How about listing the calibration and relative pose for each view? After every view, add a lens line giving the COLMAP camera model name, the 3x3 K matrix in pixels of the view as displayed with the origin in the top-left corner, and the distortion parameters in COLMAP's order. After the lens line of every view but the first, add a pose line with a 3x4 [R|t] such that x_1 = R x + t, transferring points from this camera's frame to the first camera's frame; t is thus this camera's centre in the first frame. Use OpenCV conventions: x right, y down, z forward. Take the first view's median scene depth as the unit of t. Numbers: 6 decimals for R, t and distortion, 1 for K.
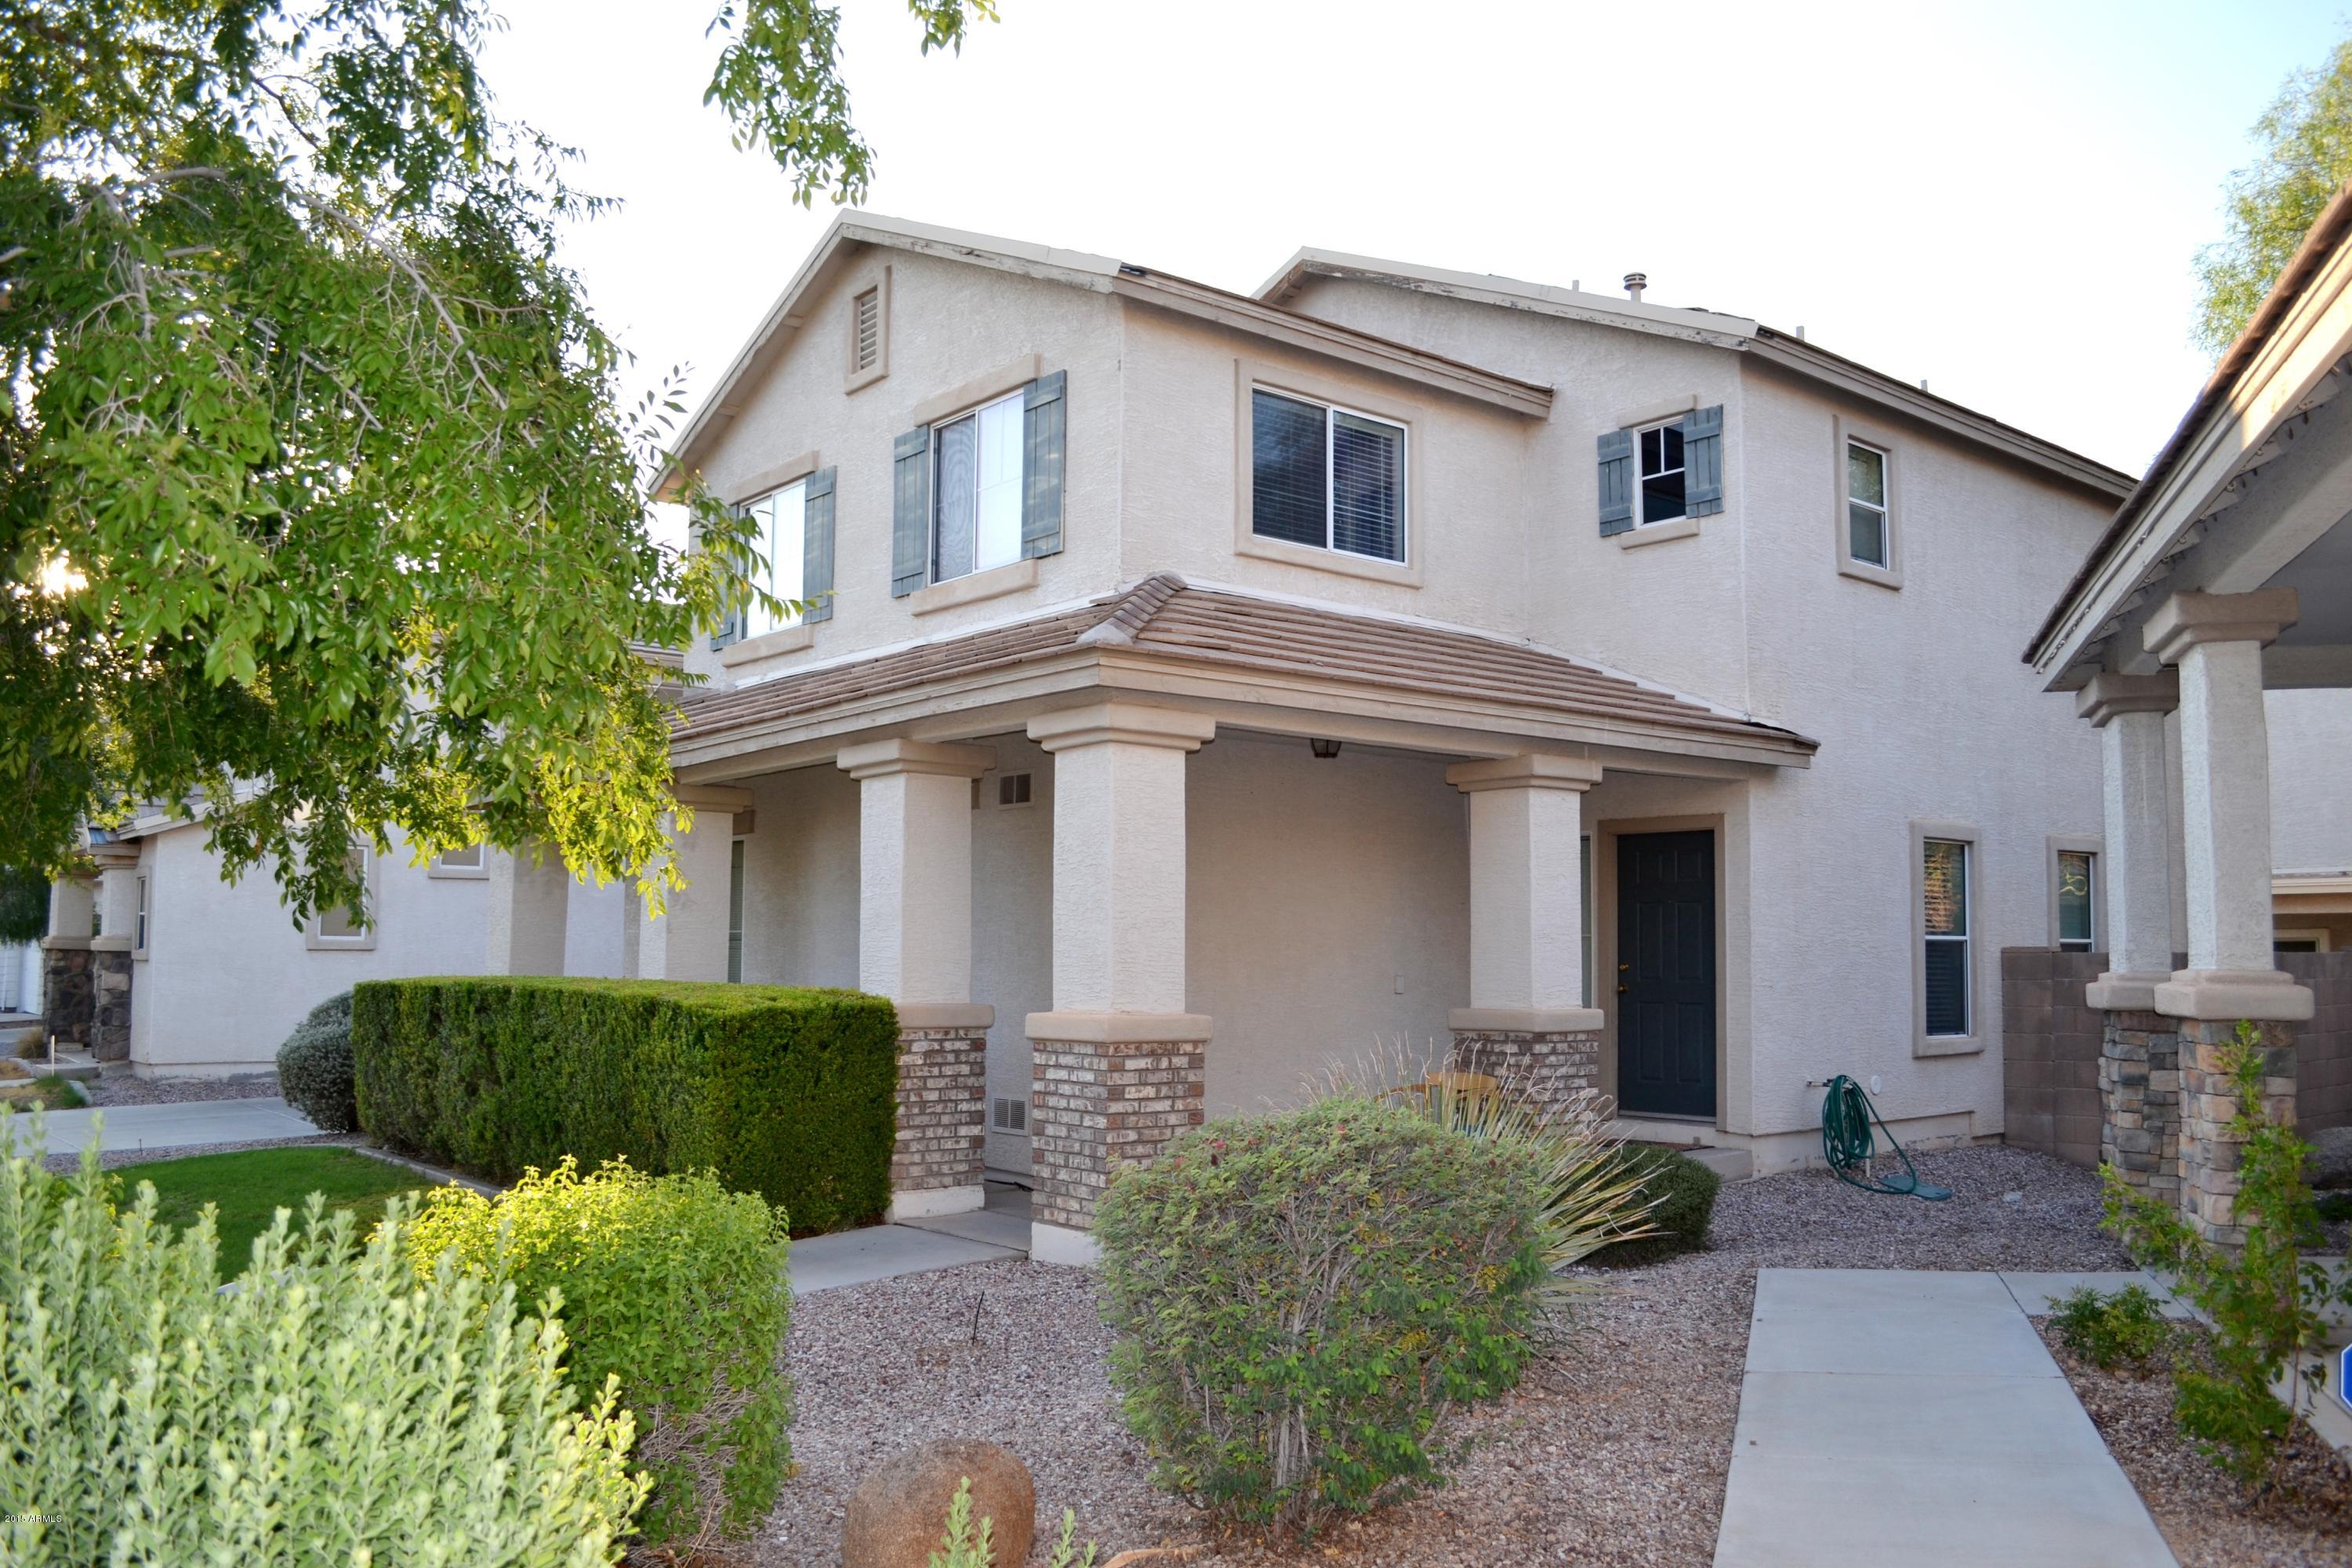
lens RADIAL K [[1882.4, 0, 1176.0], [0, 1882.4, 784.0], [0, 0, 1]] dist [-0.066149, -0.000264]
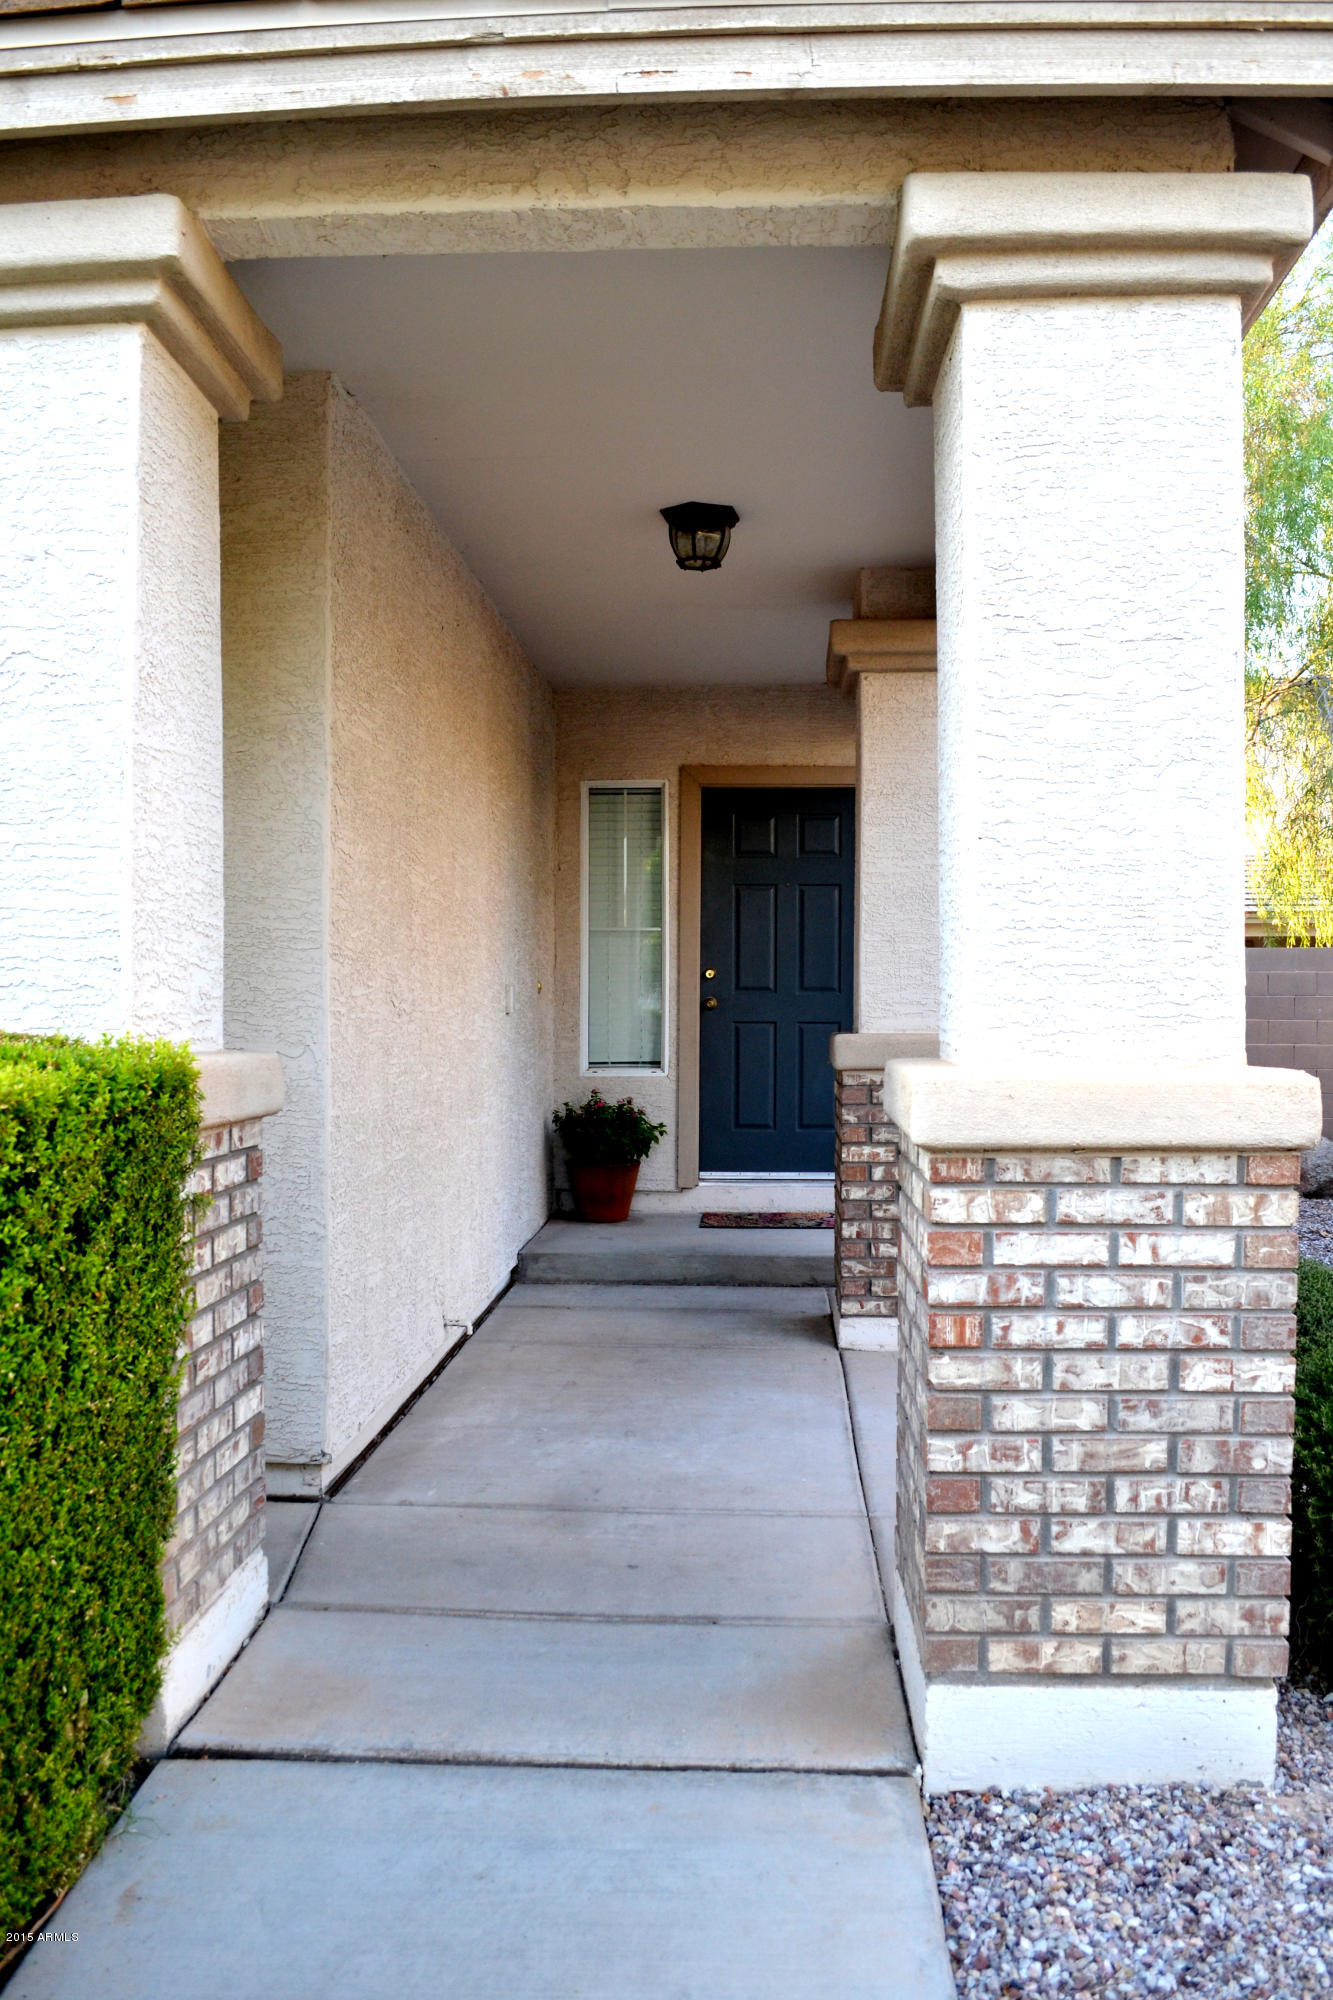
lens RADIAL K [[1600.7, 0, 666.5], [0, 1600.7, 1000.0], [0, 0, 1]] dist [-0.066149, -0.000264]
pose [[0.681246, -0.010965, 0.731972, -0.237686], [-0.062865, 0.995318, 0.073419, 0.069475], [-0.729350, -0.096032, 0.677367, 0.641089]]
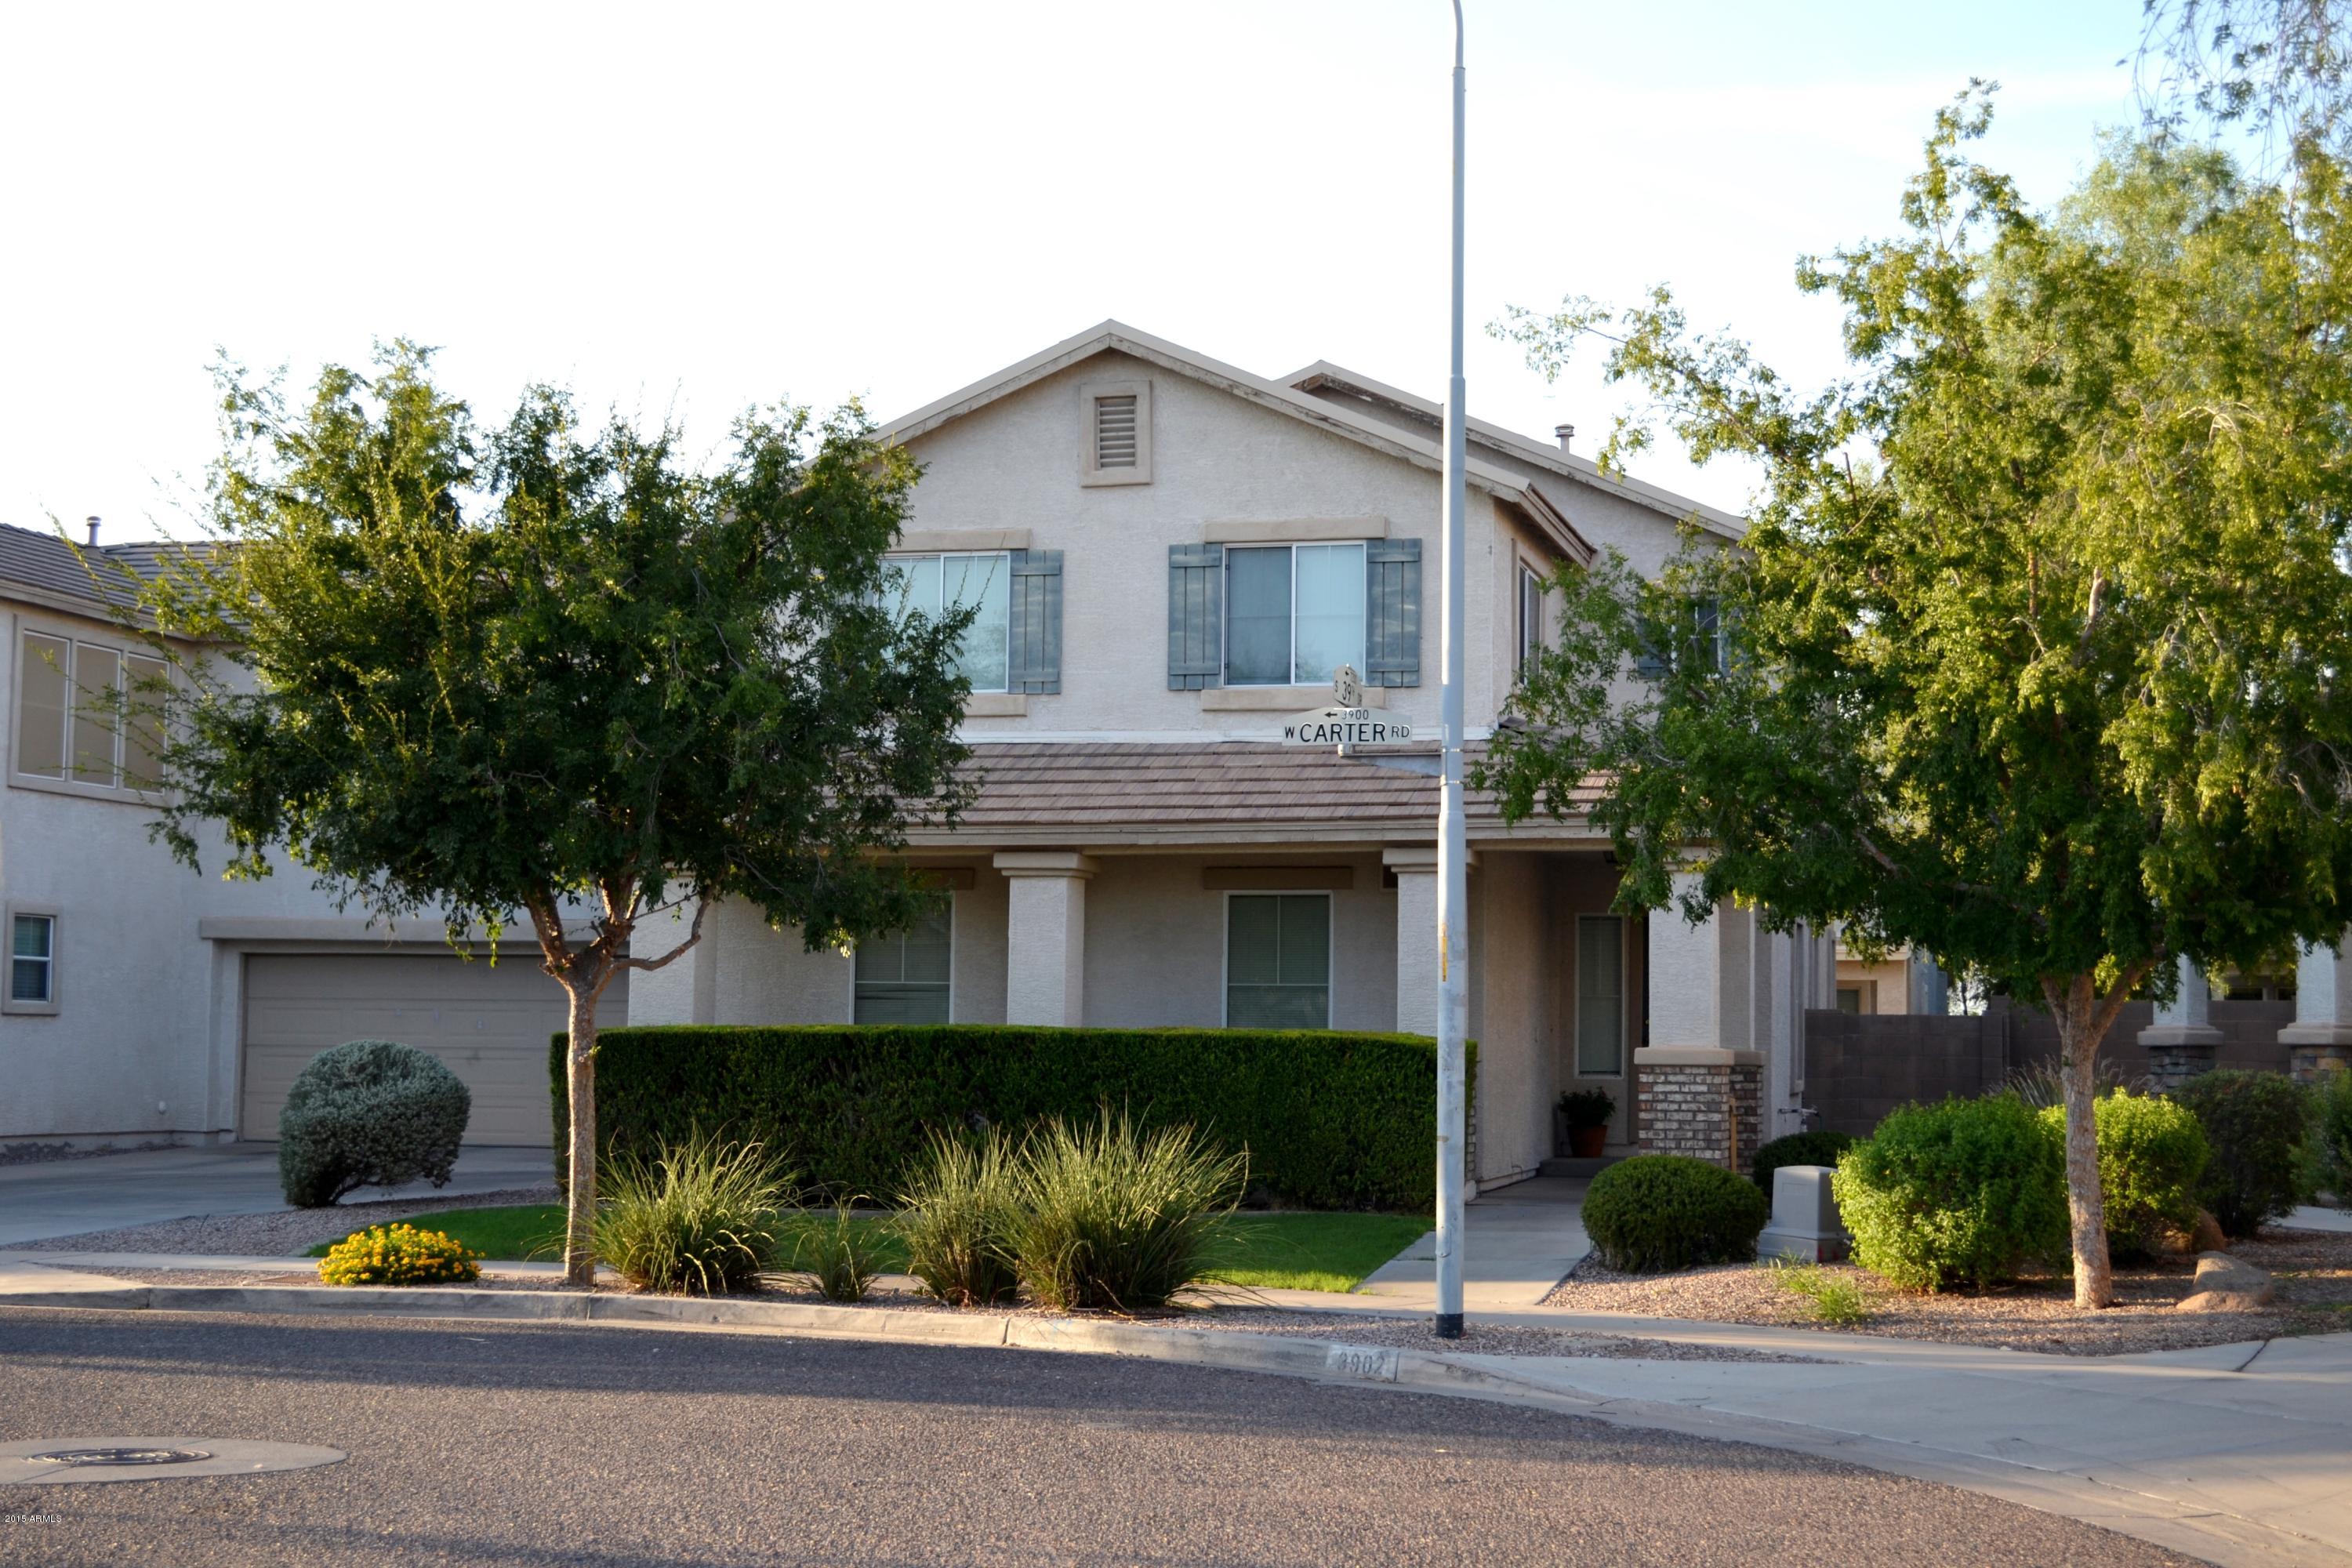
lens RADIAL K [[3382.4, 0, 1176.0], [0, 3382.4, 784.0], [0, 0, 1]] dist [0.025980, -0.010914]
pose [[0.806527, 0.046599, 0.589358, -1.489595], [-0.061473, 0.998095, 0.005208, -0.059563], [-0.587993, -0.040430, 0.807855, -0.715403]]
